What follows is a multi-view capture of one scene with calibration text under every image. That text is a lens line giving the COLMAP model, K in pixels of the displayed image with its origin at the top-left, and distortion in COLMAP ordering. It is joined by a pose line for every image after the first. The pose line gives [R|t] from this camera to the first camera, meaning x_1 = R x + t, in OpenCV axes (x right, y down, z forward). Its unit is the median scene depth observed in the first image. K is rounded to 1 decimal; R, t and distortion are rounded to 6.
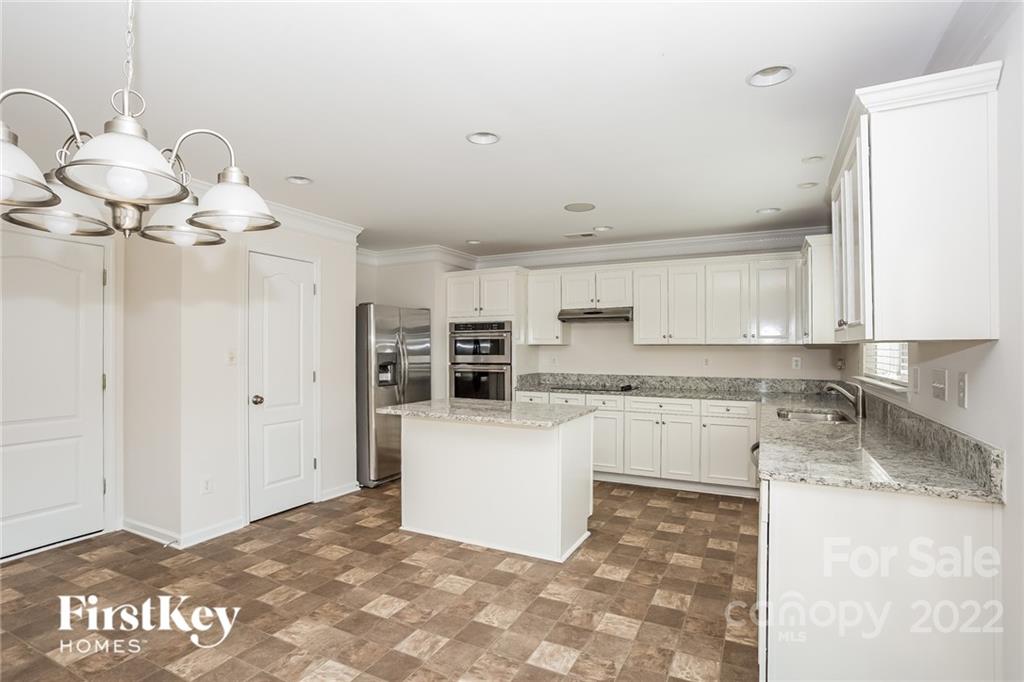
lens RADIAL K [[509.8, 0, 510.1], [0, 509.8, 344.8], [0, 0, 1]] dist [-0.031668, 0.000265]
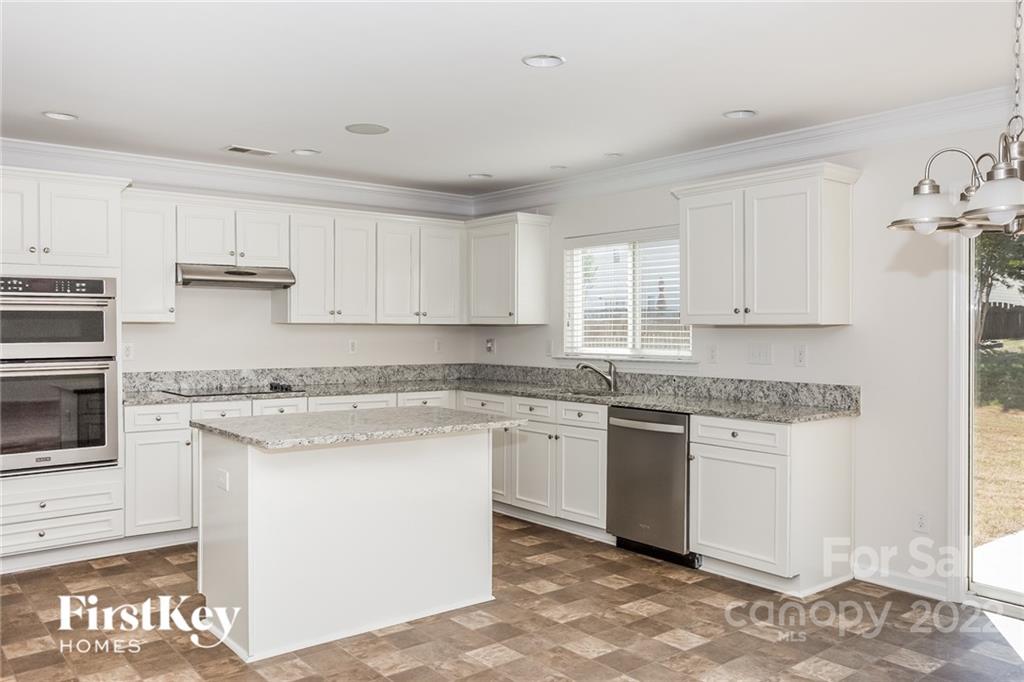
lens RADIAL K [[820.7, 0, 511.2], [0, 820.7, 338.3], [0, 0, 1]] dist [-0.073244, -0.003643]
pose [[0.398491, -0.010763, 0.917109, -0.849326], [-0.006630, 0.999871, 0.014615, 0.002300], [-0.917148, -0.011904, 0.398369, 0.381692]]
